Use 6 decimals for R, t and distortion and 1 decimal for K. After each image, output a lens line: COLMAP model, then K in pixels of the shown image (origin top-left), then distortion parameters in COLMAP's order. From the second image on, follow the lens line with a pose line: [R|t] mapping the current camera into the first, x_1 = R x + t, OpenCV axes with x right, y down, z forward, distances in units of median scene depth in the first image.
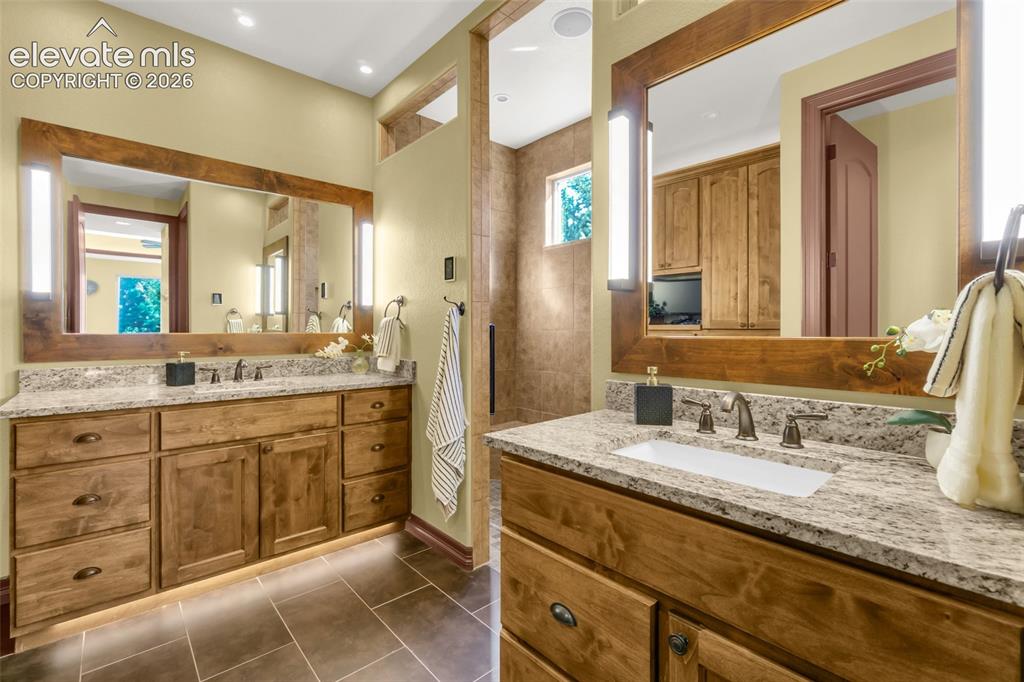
lens RADIAL K [[449.7, 0, 510.7], [0, 449.7, 336.1], [0, 0, 1]] dist [-0.000617, 0.002451]
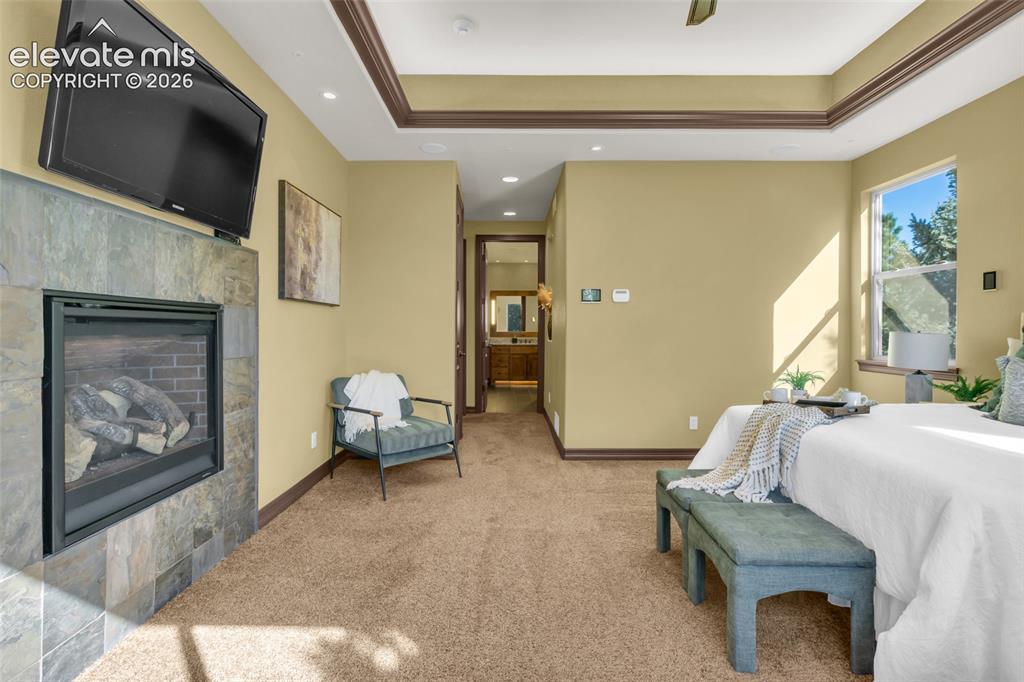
lens RADIAL K [[449.7, 0, 511.4], [0, 449.7, 336.8], [0, 0, 1]] dist [-0.000617, 0.002451]
pose [[0.750326, -0.000102, -0.661068, 2.598570], [-0.000940, 0.999999, -0.001222, 0.066317], [0.661067, 0.001538, 0.750325, -2.811052]]
